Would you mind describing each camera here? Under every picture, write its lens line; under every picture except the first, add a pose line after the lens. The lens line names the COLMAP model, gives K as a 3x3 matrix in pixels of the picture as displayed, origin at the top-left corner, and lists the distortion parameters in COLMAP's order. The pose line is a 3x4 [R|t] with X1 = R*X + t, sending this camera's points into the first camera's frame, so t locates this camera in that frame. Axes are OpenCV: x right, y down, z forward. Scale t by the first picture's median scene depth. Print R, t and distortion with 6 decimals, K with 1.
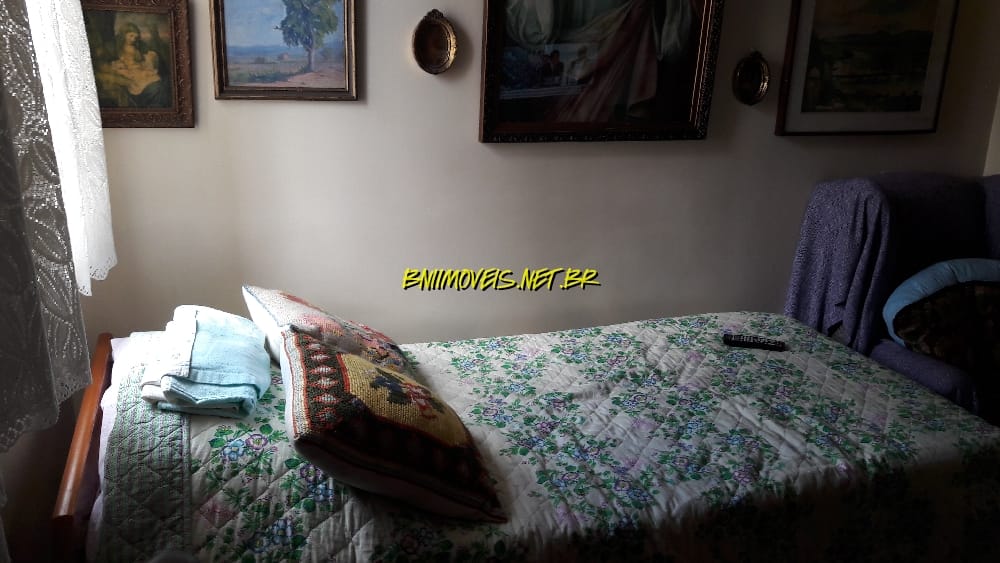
lens RADIAL K [[816.6, 0, 485.0], [0, 816.6, 286.2], [0, 0, 1]] dist [0.032341, -0.097847]
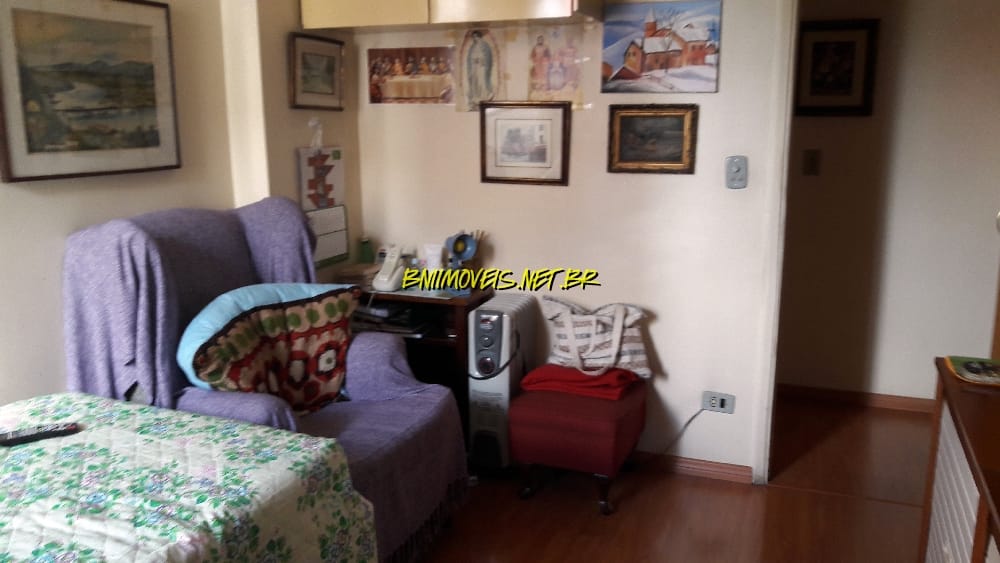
lens RADIAL K [[820.7, 0, 498.3], [0, 820.7, 304.6], [0, 0, 1]] dist [0.100177, -0.224474]
pose [[0.643887, -0.189440, 0.741297, 0.046848], [0.237862, 0.970417, 0.041385, 0.022299], [-0.727207, 0.149679, 0.669900, 0.126213]]
